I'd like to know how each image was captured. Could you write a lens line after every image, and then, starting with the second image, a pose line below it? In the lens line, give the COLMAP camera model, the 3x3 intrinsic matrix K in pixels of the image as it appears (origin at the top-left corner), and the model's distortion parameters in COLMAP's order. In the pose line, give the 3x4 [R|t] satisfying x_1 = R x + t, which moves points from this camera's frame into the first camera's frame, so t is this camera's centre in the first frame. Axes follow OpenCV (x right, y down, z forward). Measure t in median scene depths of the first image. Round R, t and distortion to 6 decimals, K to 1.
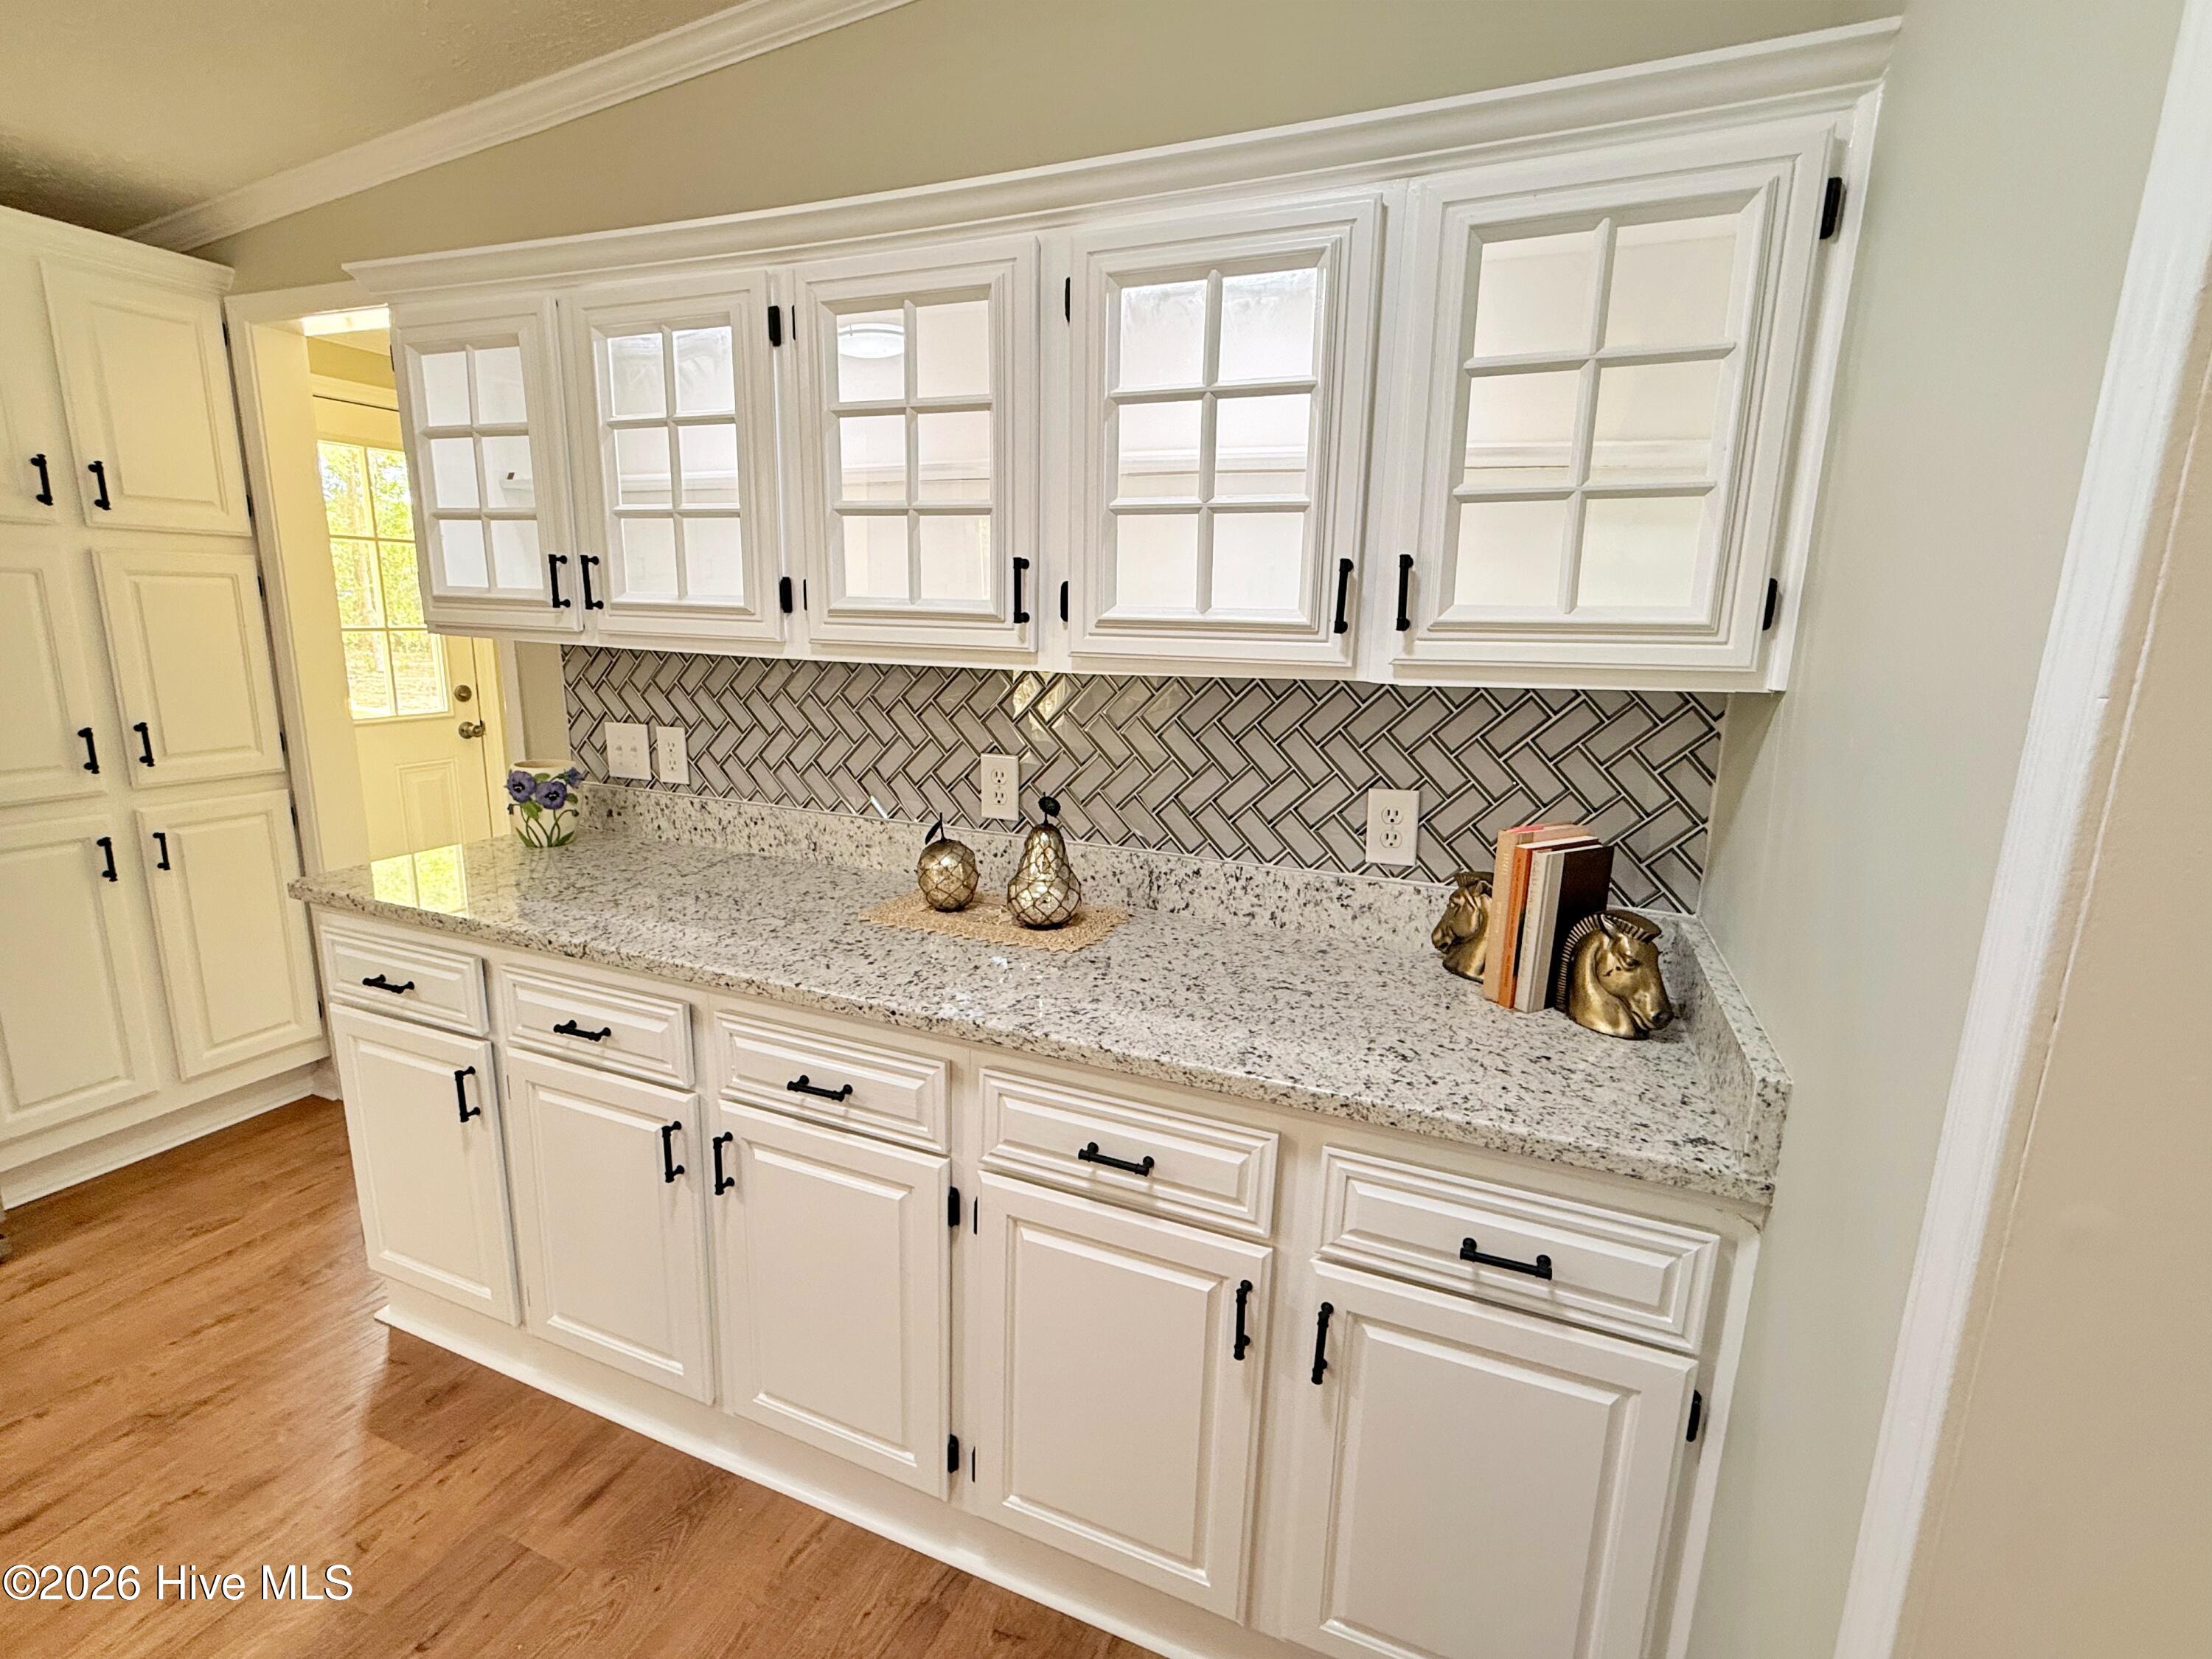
lens RADIAL K [[1037.1, 0, 1102.5], [0, 1037.1, 833.4], [0, 0, 1]] dist [0.001682, -0.001373]
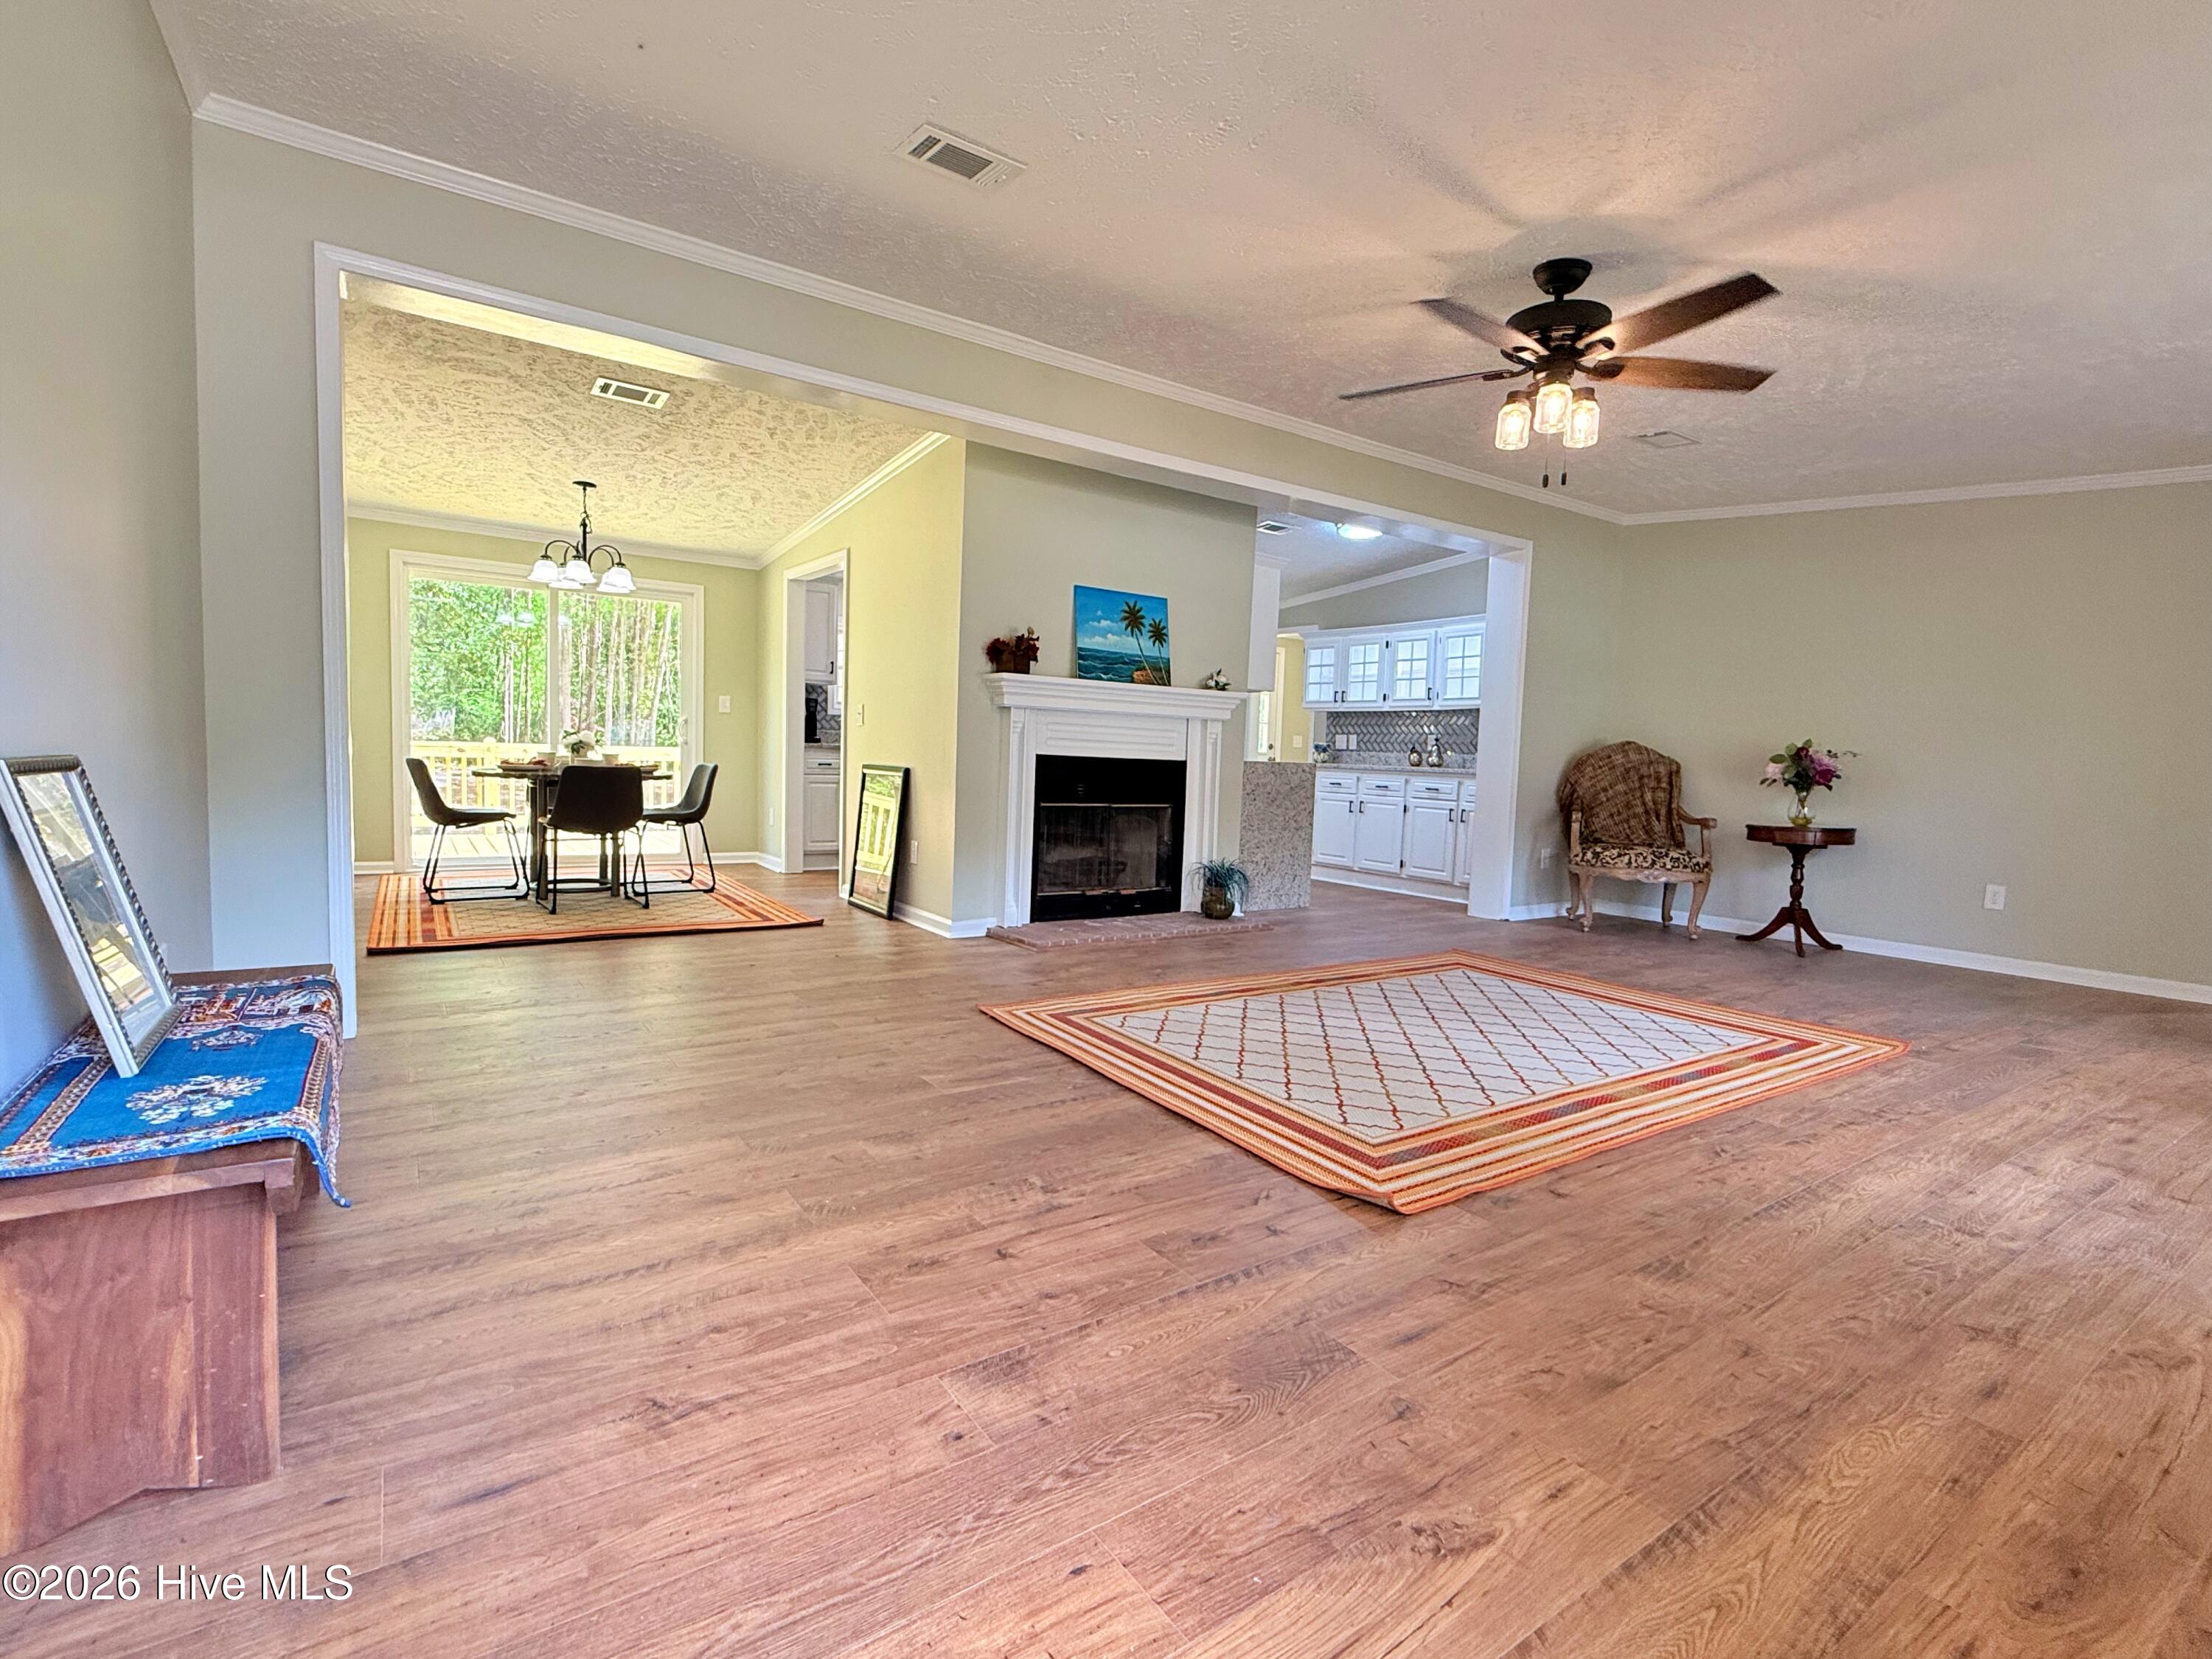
lens RADIAL K [[1037.1, 0, 1114.0], [0, 1037.1, 825.0], [0, 0, 1]] dist [0.001682, -0.001373]
pose [[0.846627, 0.039716, -0.530702, 1.102169], [-0.122646, 0.984930, -0.121948, 0.997937], [0.517861, 0.168333, 0.838739, -3.265655]]
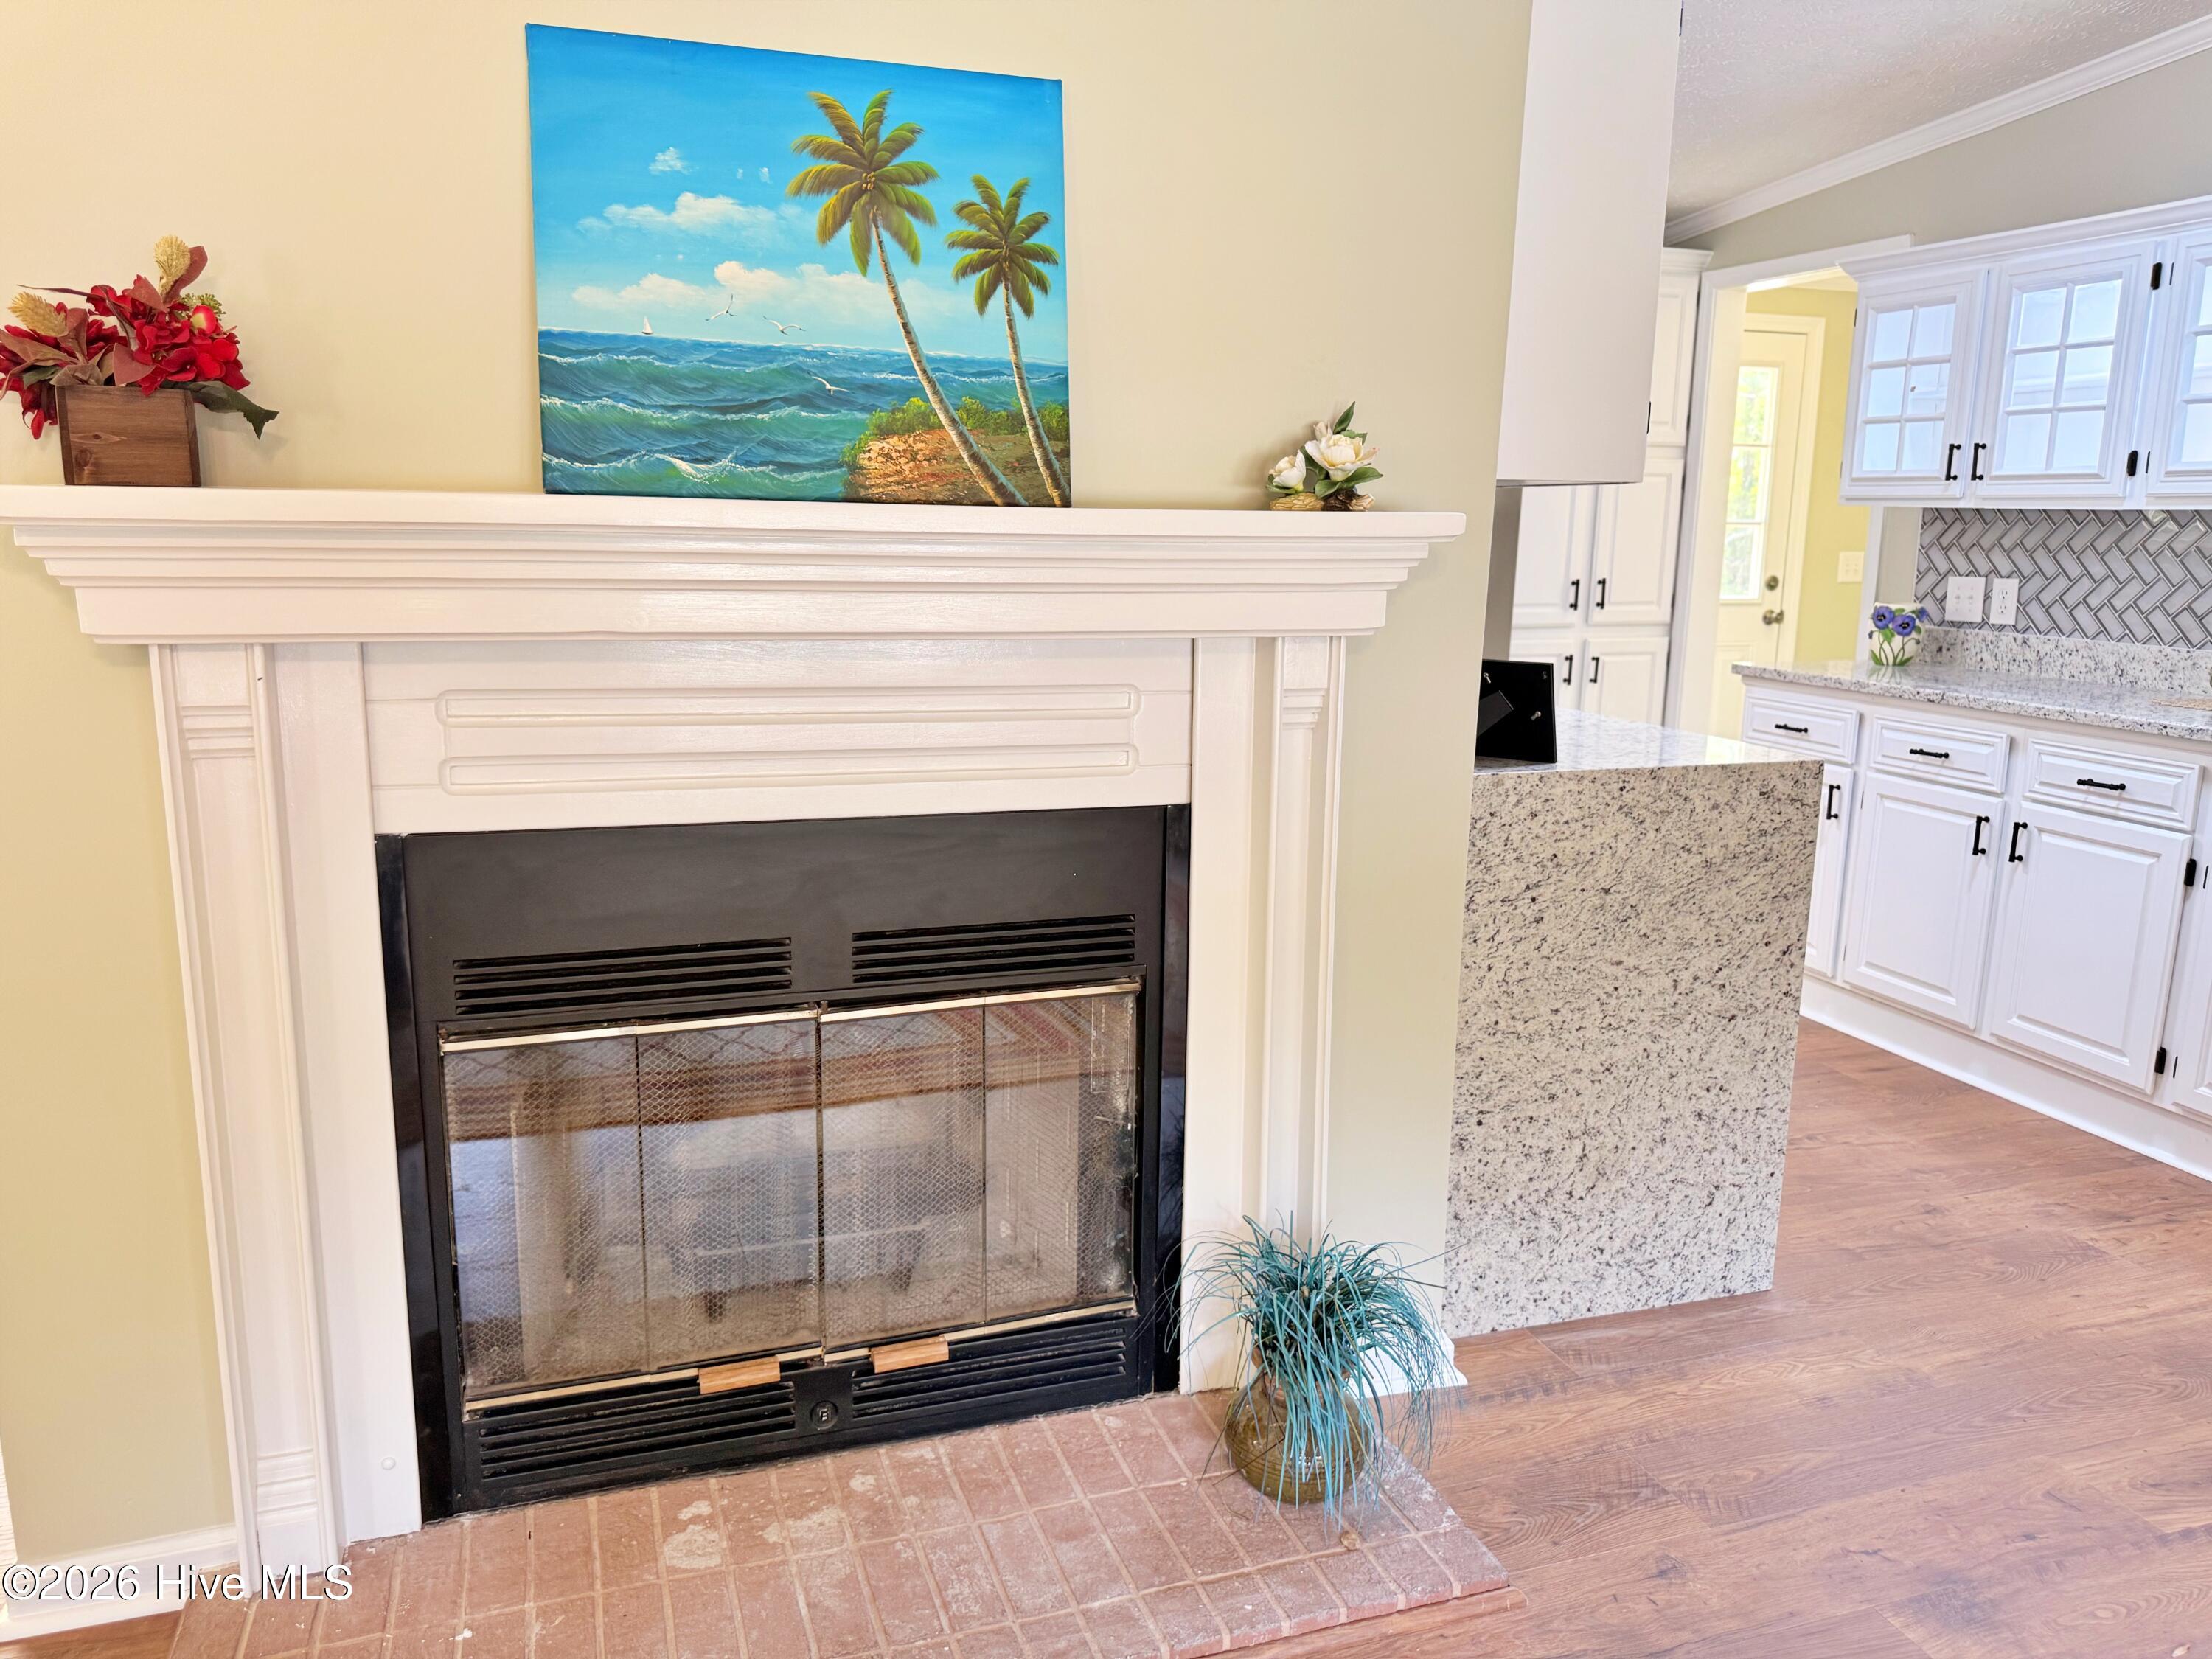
lens RADIAL K [[1560.8, 0, 1110.3], [0, 1560.8, 830.6], [0, 0, 1]] dist [0.037759, -0.043291]
pose [[0.659411, 0.129651, -0.740518, 0.387411], [-0.152417, 0.987616, 0.037190, 0.359549], [0.736170, 0.088344, 0.671006, -1.282800]]
